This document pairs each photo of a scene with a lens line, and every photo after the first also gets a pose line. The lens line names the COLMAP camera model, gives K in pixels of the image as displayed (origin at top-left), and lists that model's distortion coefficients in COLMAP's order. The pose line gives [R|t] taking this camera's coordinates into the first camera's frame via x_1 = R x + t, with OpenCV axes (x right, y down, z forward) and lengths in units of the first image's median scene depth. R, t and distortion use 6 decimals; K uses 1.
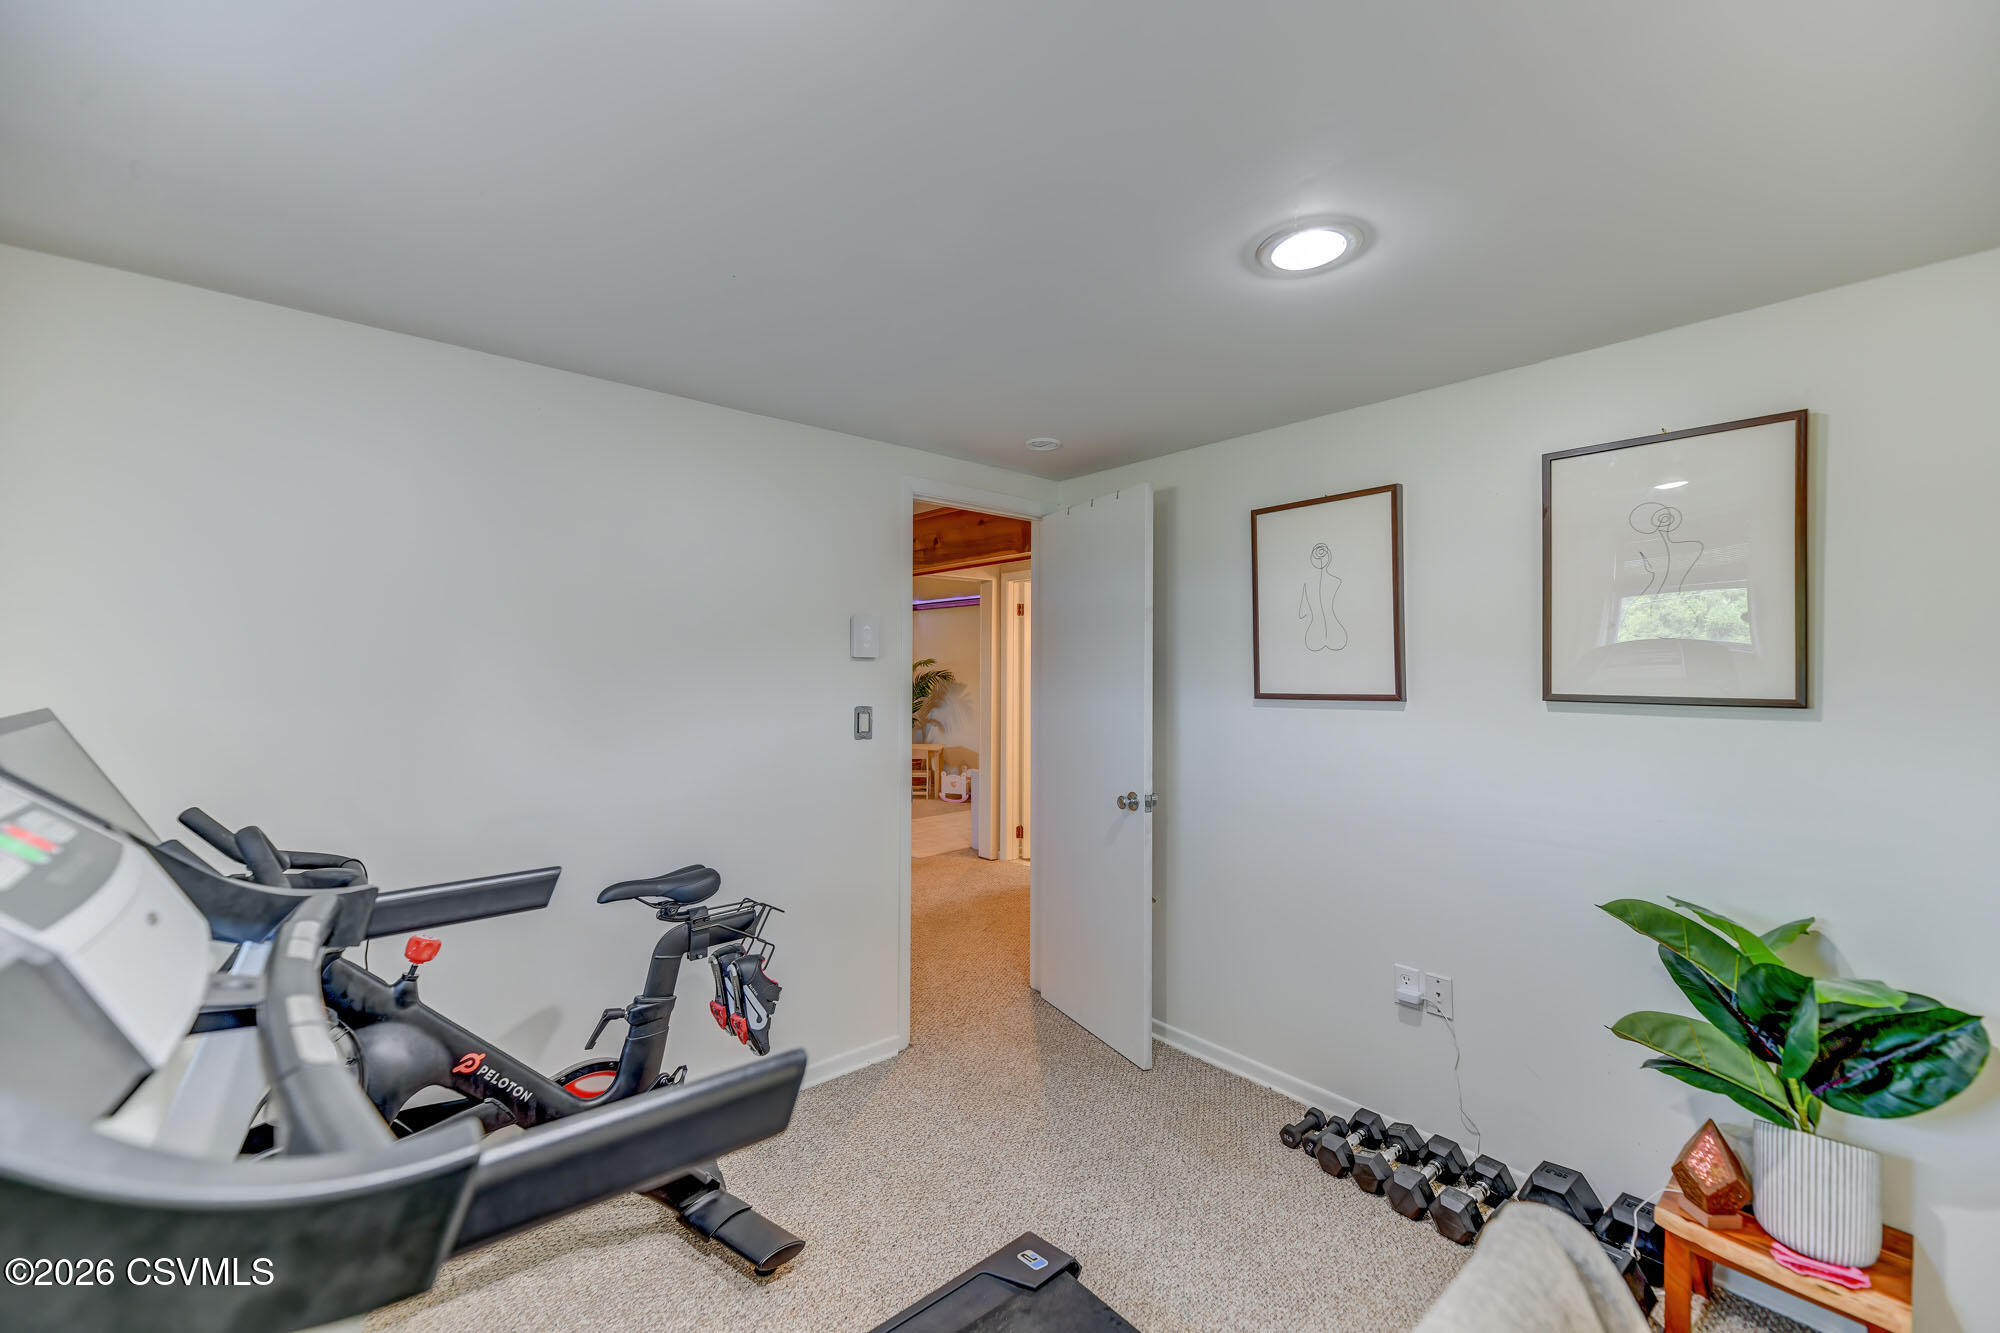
lens RADIAL K [[803.4, 0, 995.5], [0, 803.4, 670.7], [0, 0, 1]] dist [-0.000308, -0.001179]
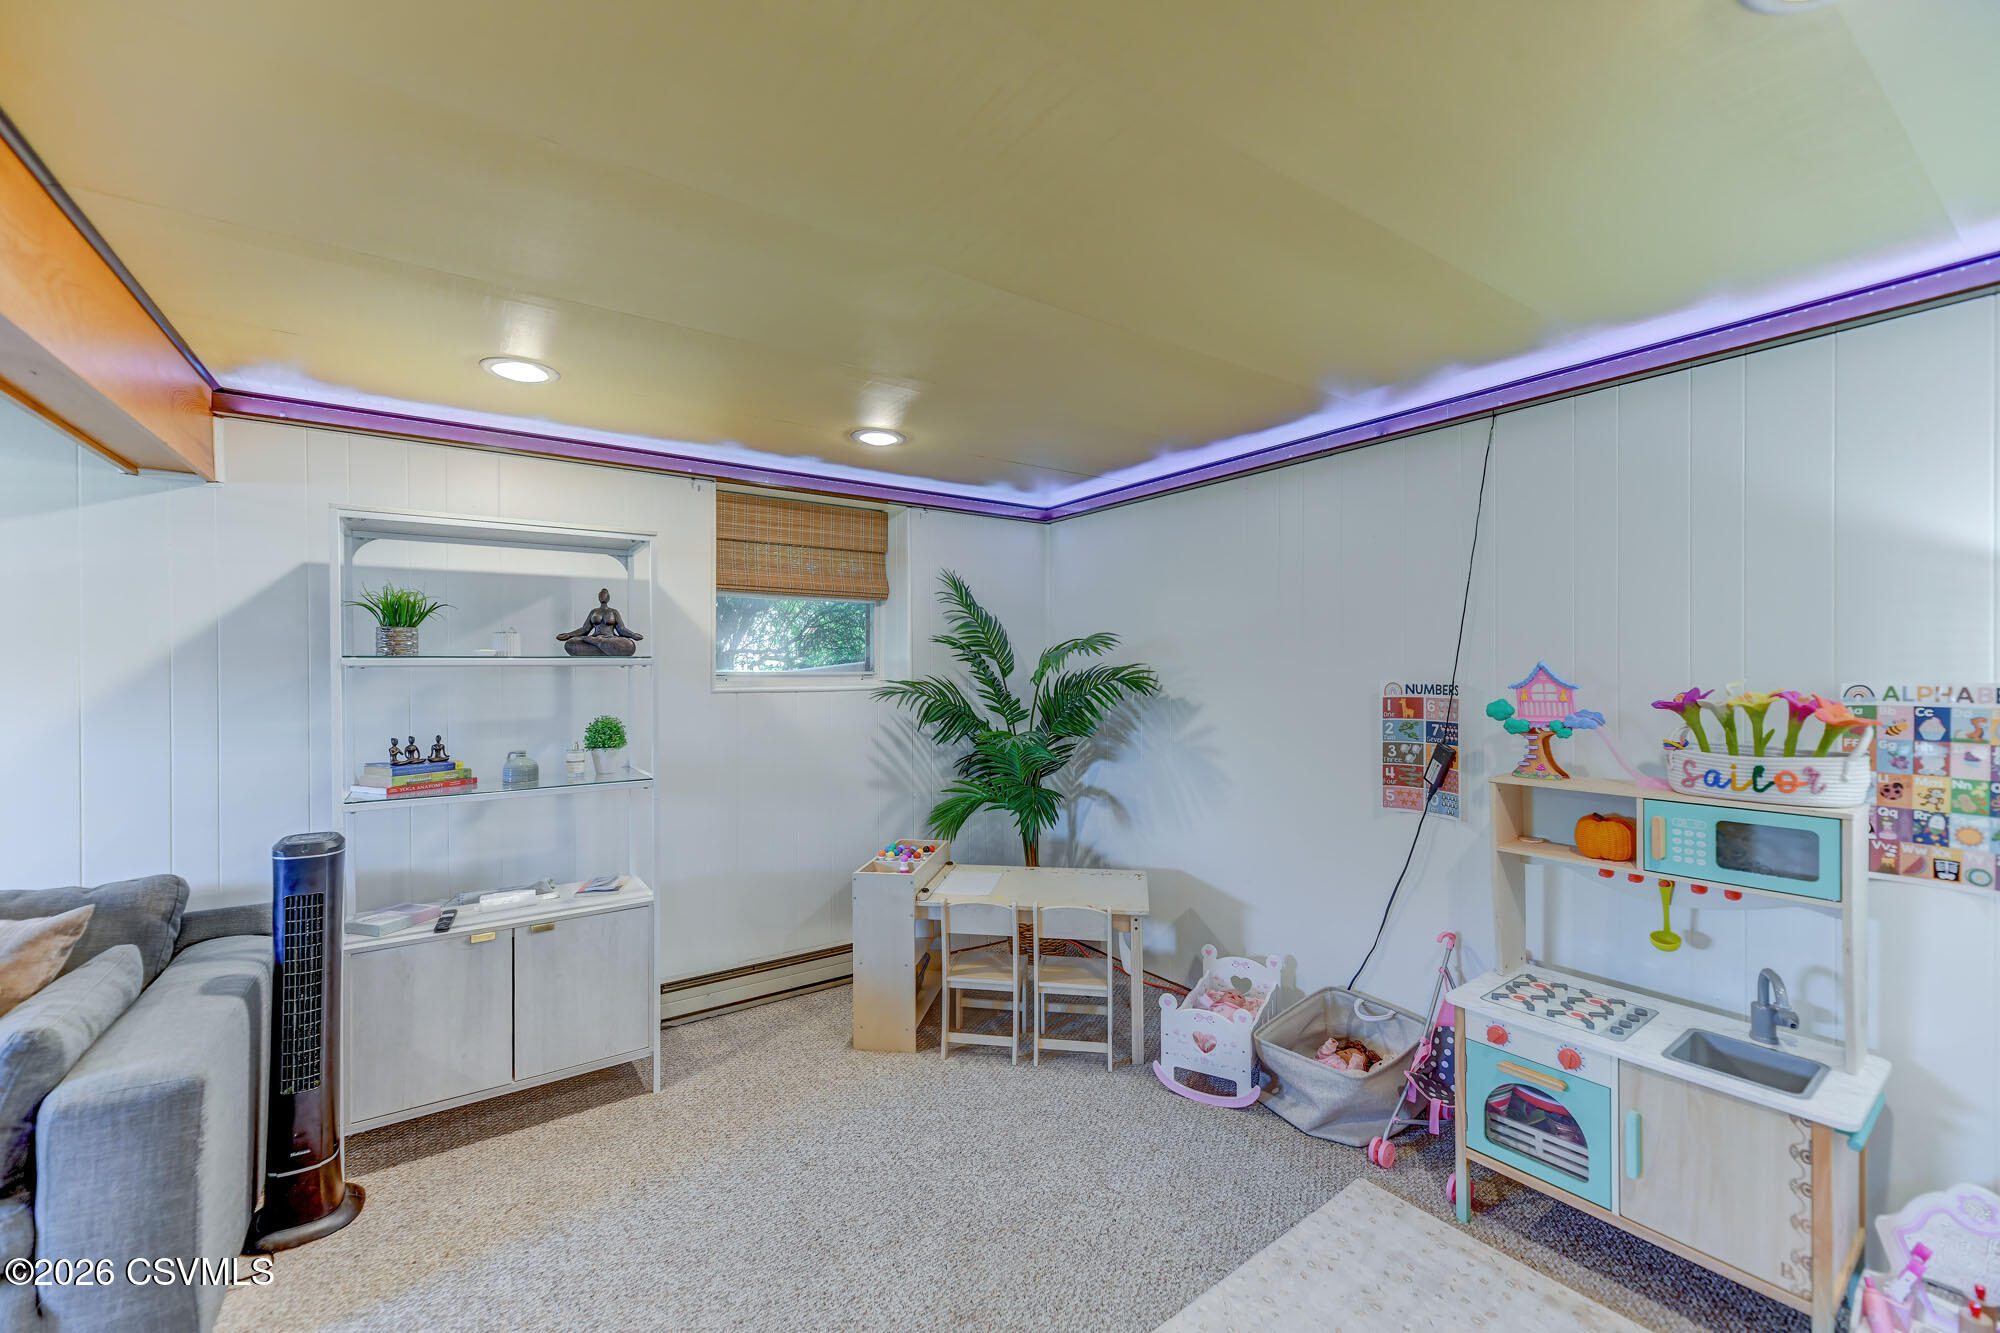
lens RADIAL K [[803.4, 0, 1008.7], [0, 803.4, 676.6], [0, 0, 1]] dist [-0.000308, -0.001179]
pose [[0.995874, -0.004032, -0.090655, -0.089146], [0.004766, 0.999958, 0.007880, 0.001838], [0.090619, -0.008280, 0.995851, 0.635247]]
